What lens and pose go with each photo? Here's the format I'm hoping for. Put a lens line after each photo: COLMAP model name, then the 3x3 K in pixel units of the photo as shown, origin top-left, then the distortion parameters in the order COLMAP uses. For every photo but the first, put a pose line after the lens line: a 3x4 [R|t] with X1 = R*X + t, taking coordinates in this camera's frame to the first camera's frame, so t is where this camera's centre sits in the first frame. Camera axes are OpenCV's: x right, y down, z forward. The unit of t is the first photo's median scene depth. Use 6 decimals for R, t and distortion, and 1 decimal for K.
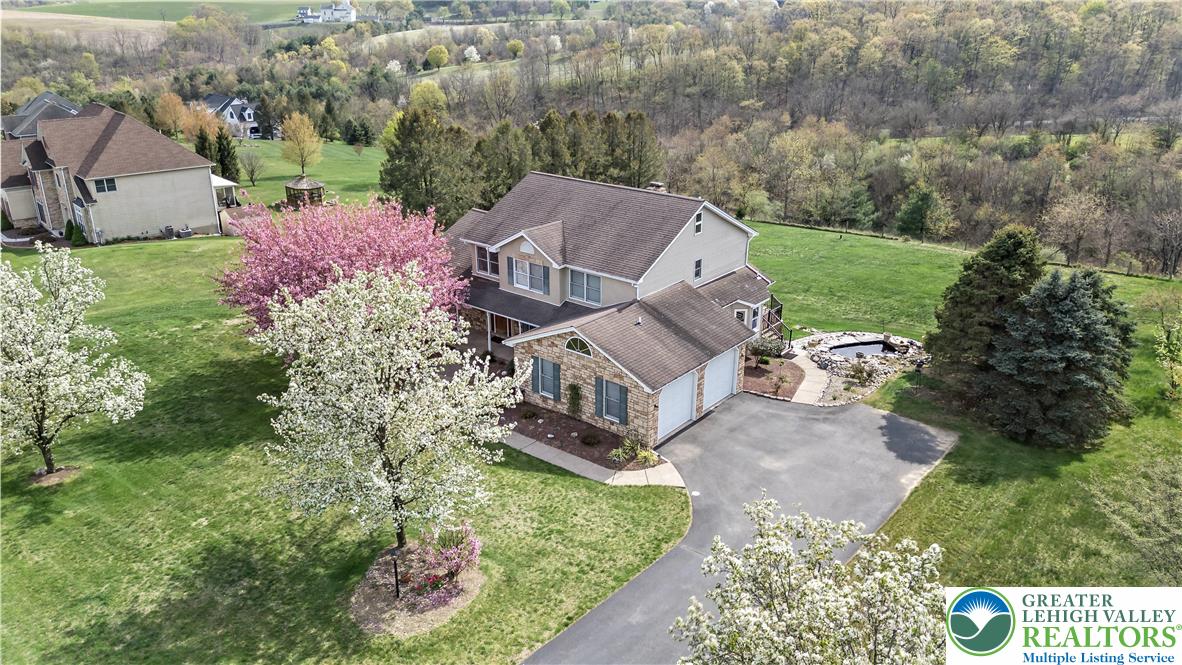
lens RADIAL K [[865.2, 0, 591.0], [0, 865.2, 332.5], [0, 0, 1]] dist [0.053327, -0.045063]
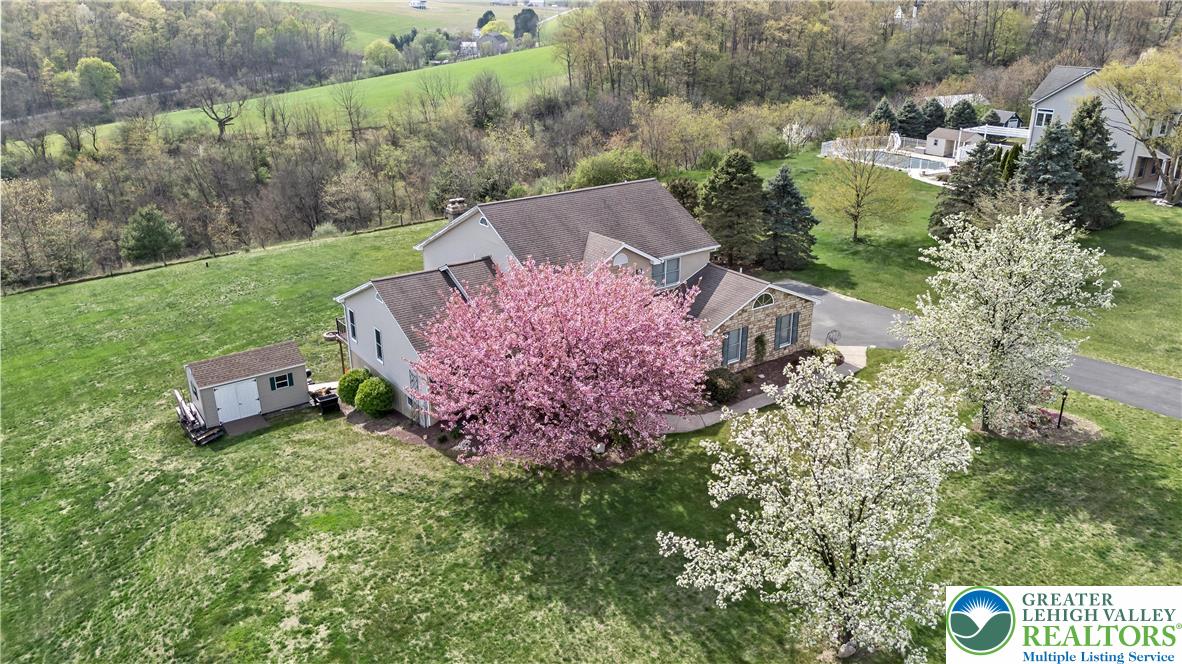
lens RADIAL K [[865.2, 0, 591.0], [0, 865.2, 332.0], [0, 0, 1]] dist [0.053327, -0.045063]
pose [[0.269616, -0.349828, 0.897177, -0.142663], [0.355945, 0.901900, 0.244703, -0.039394], [-0.894768, 0.253370, 0.367686, 0.097230]]
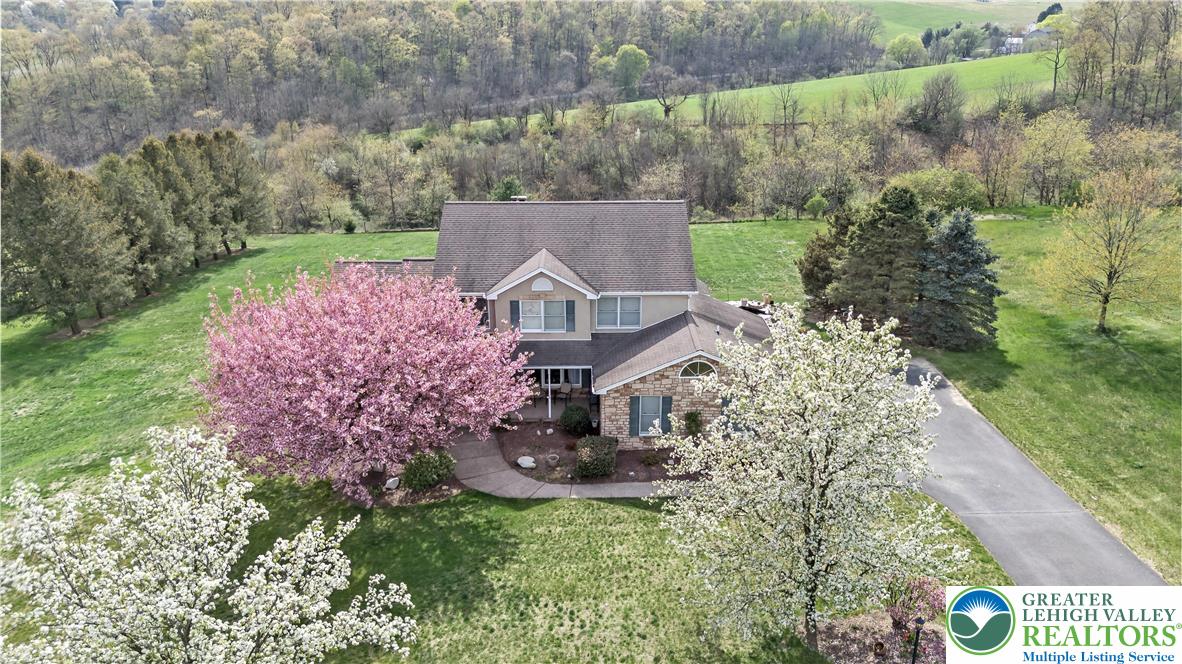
lens RADIAL K [[865.2, 0, 591.0], [0, 865.2, 332.0], [0, 0, 1]] dist [0.053327, -0.045063]
pose [[0.763466, -0.239023, 0.599990, -0.080572], [0.239245, 0.967572, 0.081029, -0.015662], [-0.599901, 0.081682, 0.795894, 0.040149]]
